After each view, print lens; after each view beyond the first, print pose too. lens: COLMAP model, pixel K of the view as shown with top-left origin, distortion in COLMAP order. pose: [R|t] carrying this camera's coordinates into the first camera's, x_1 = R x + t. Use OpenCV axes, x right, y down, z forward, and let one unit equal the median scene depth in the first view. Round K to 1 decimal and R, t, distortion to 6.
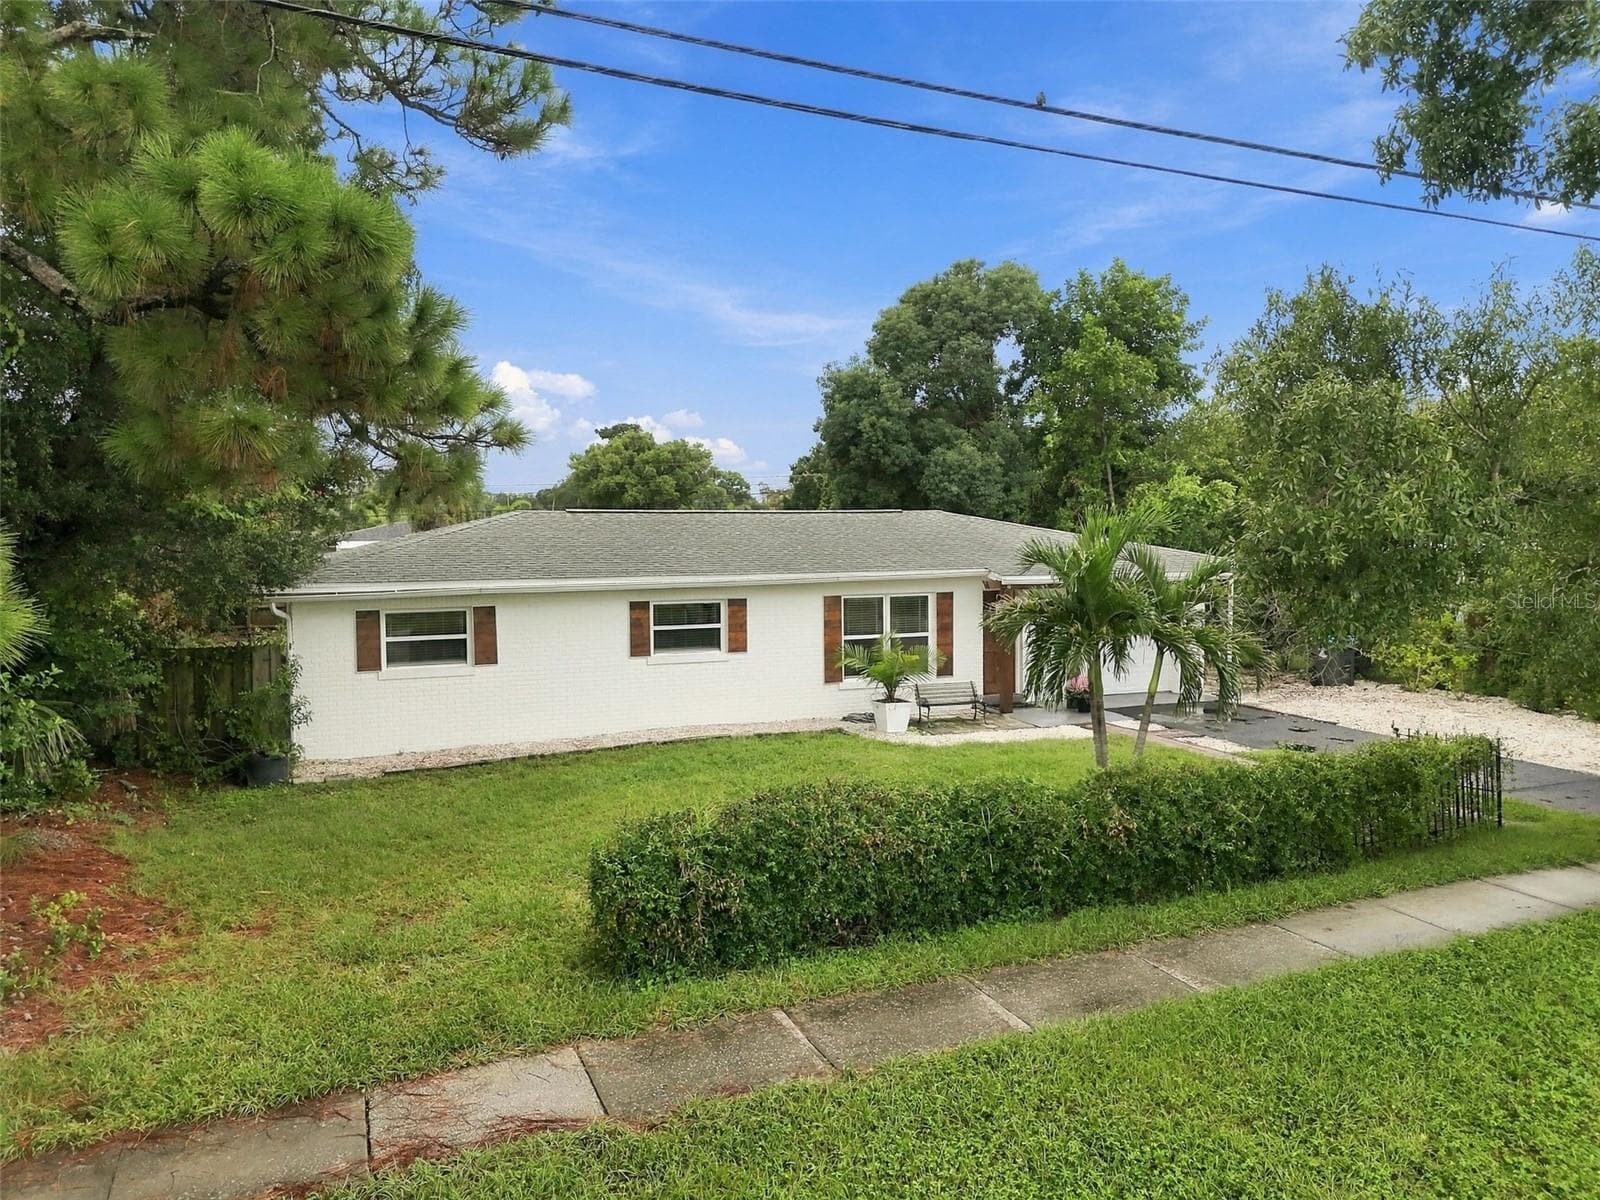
lens RADIAL K [[1176.4, 0, 823.2], [0, 1176.4, 592.7], [0, 0, 1]] dist [0.103426, -0.150323]
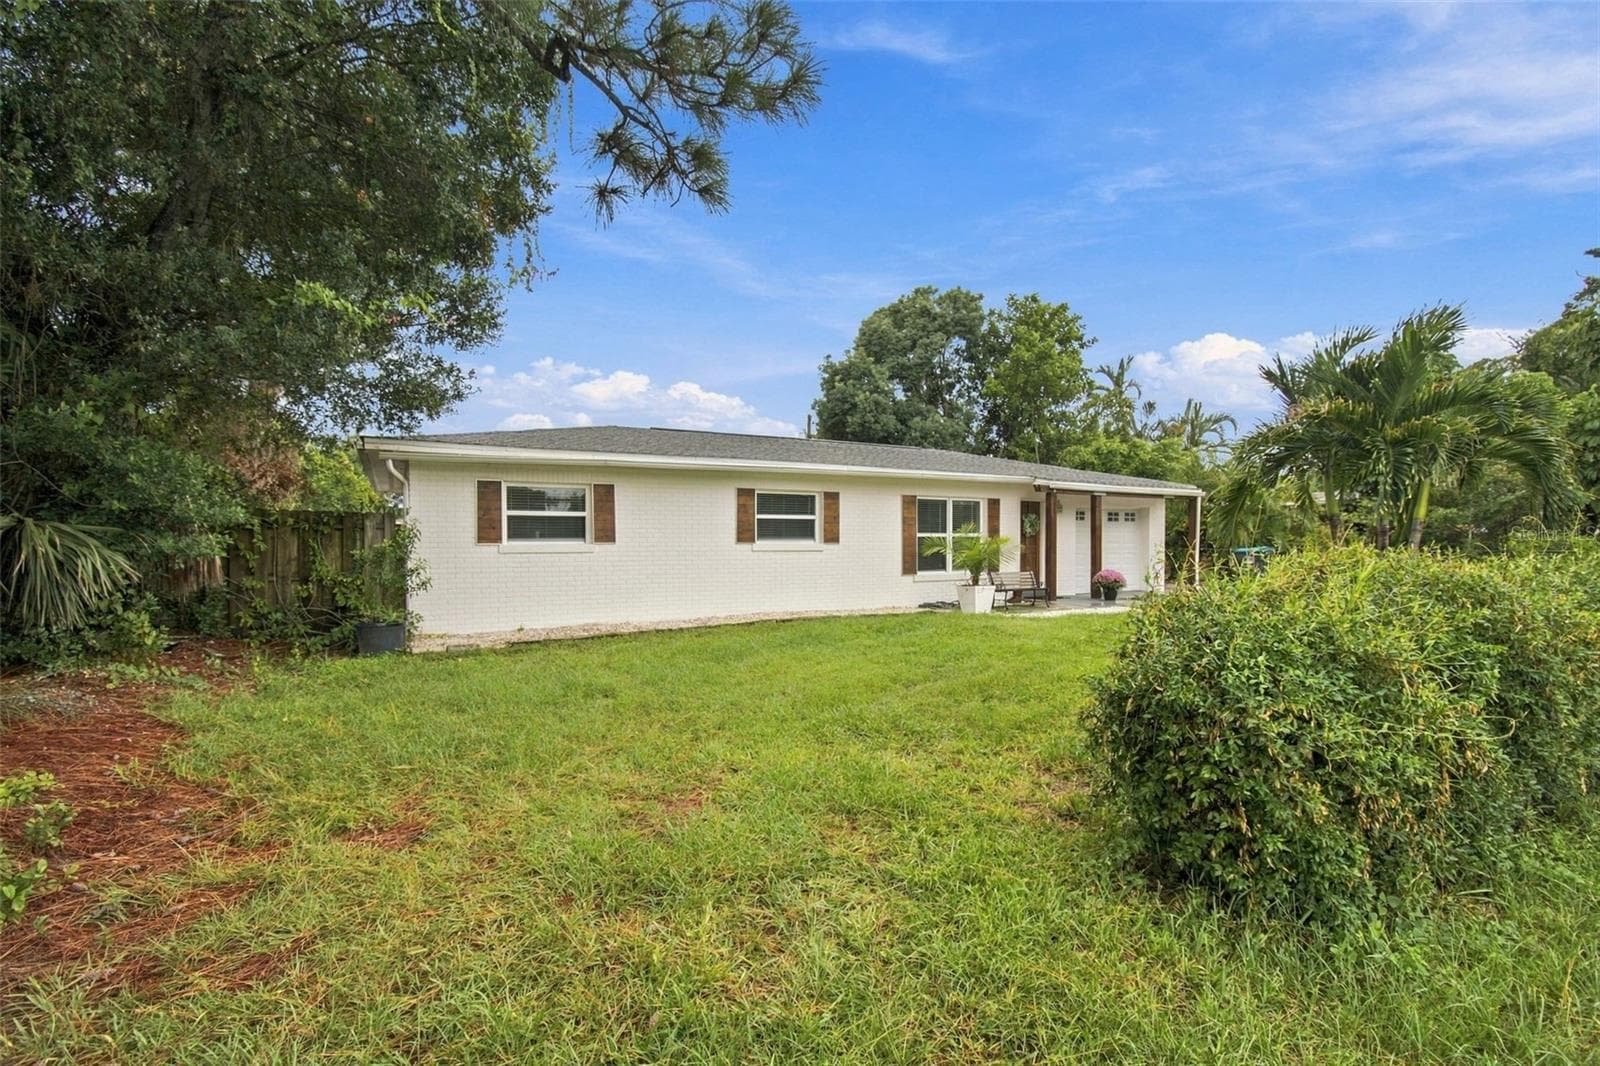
lens RADIAL K [[726.5, 0, 796.8], [0, 726.5, 558.7], [0, 0, 1]] dist [0.000381, 0.000213]
pose [[0.994086, 0.000699, 0.108593, -0.185317], [0.003558, 0.999233, -0.039003, 0.096183], [-0.108537, 0.039158, 0.993321, 0.364720]]
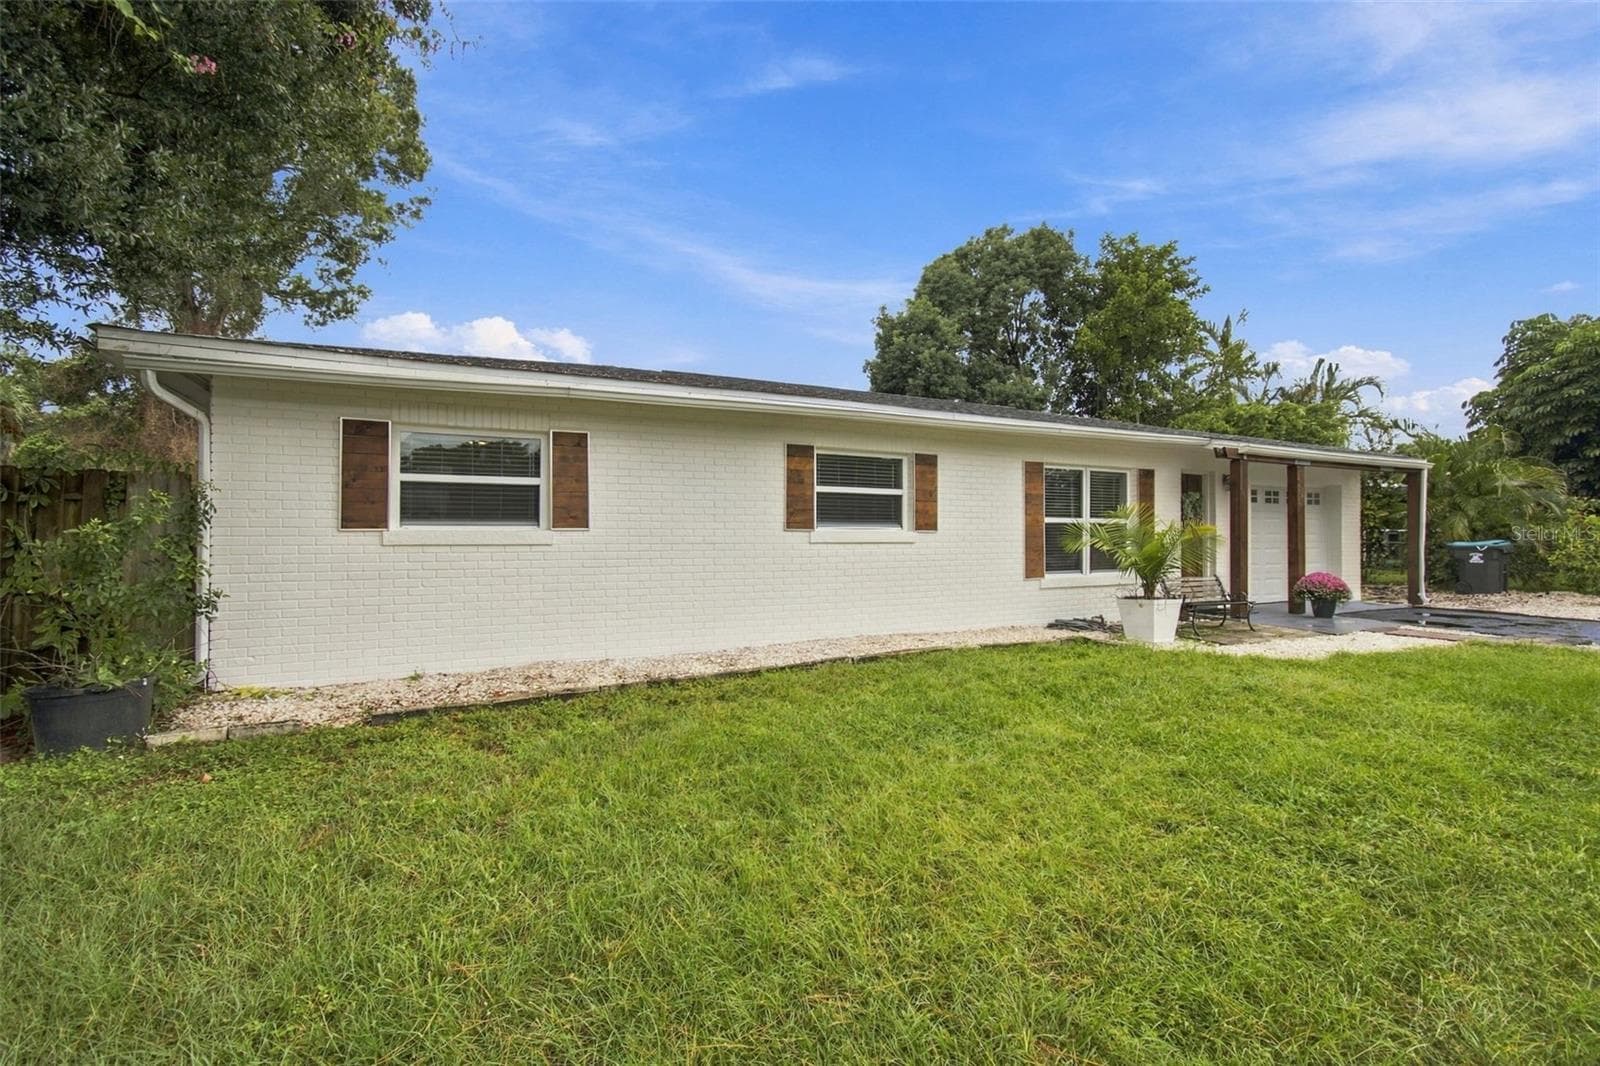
lens RADIAL K [[702.7, 0, 800.0], [0, 702.7, 533.0], [0, 0, 1]] dist [0.002664, 0.000217]
pose [[0.997174, 0.008399, 0.074656, -0.189167], [-0.004058, 0.998302, -0.058102, 0.081331], [-0.075017, 0.057634, 0.995515, 0.616267]]
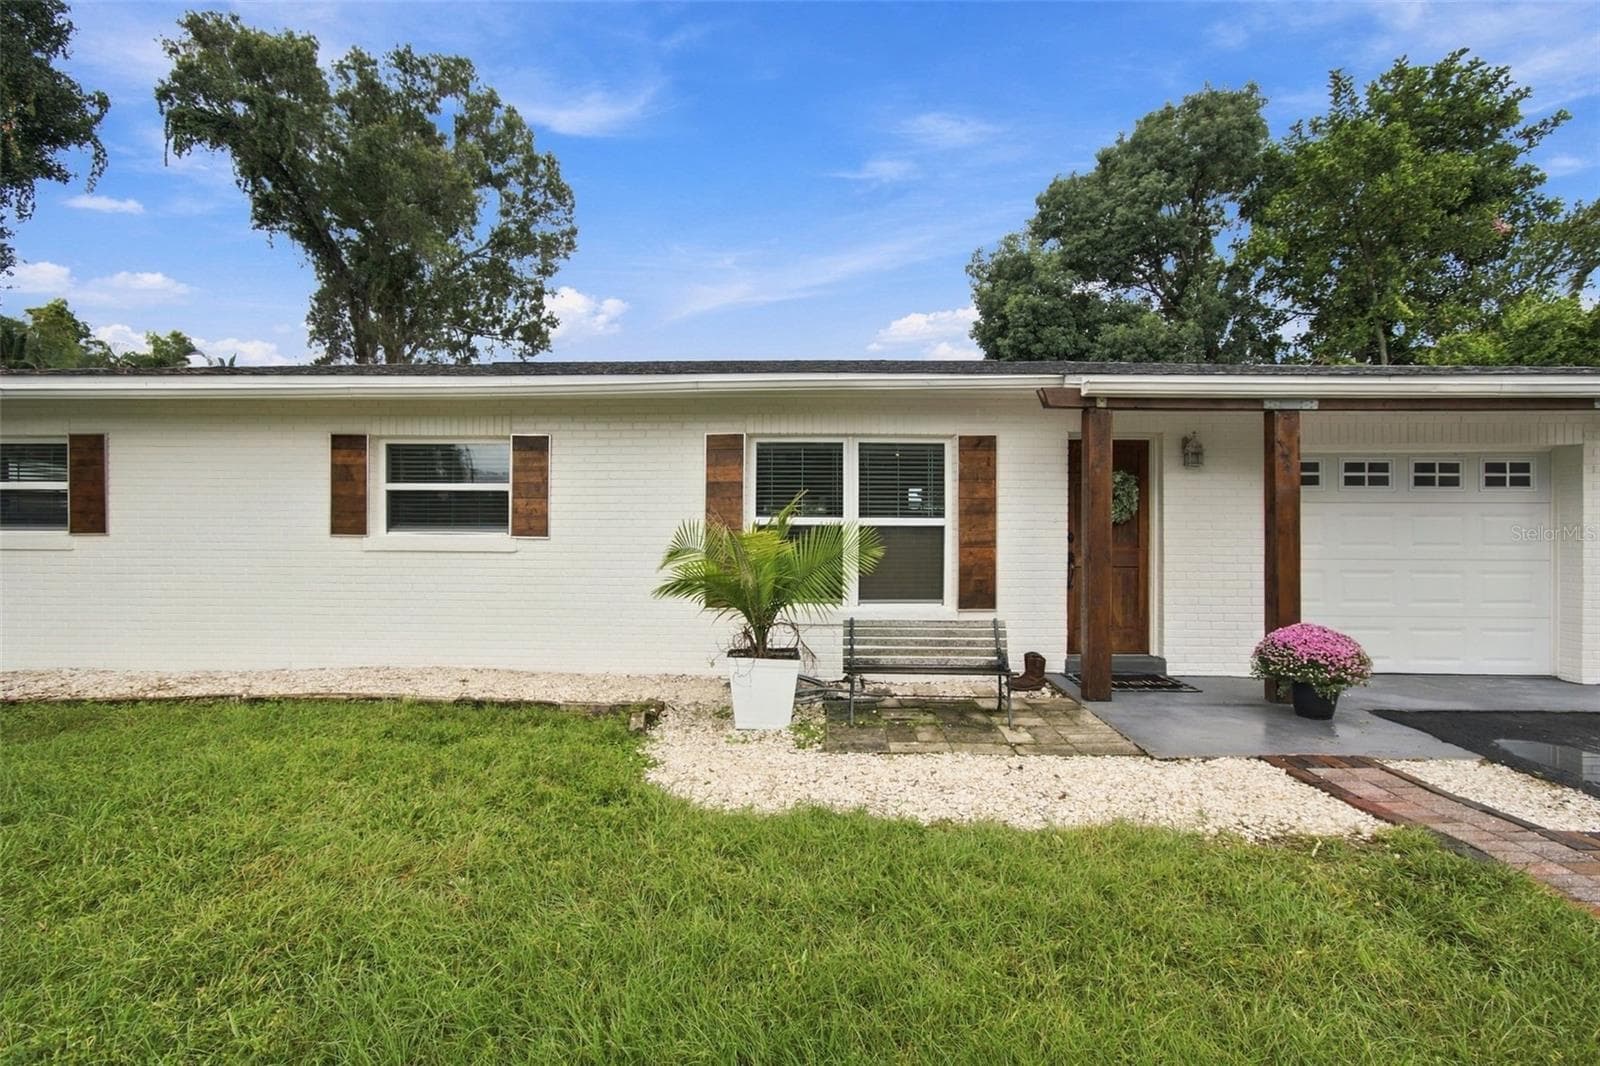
lens RADIAL K [[737.4, 0, 826.4], [0, 737.4, 533.5], [0, 0, 1]] dist [-0.002348, -0.000042]
pose [[0.917277, 0.007754, -0.398175, 0.189948], [-0.032522, 0.997930, -0.055489, 0.066663], [0.396921, 0.063848, 0.915629, 0.791943]]
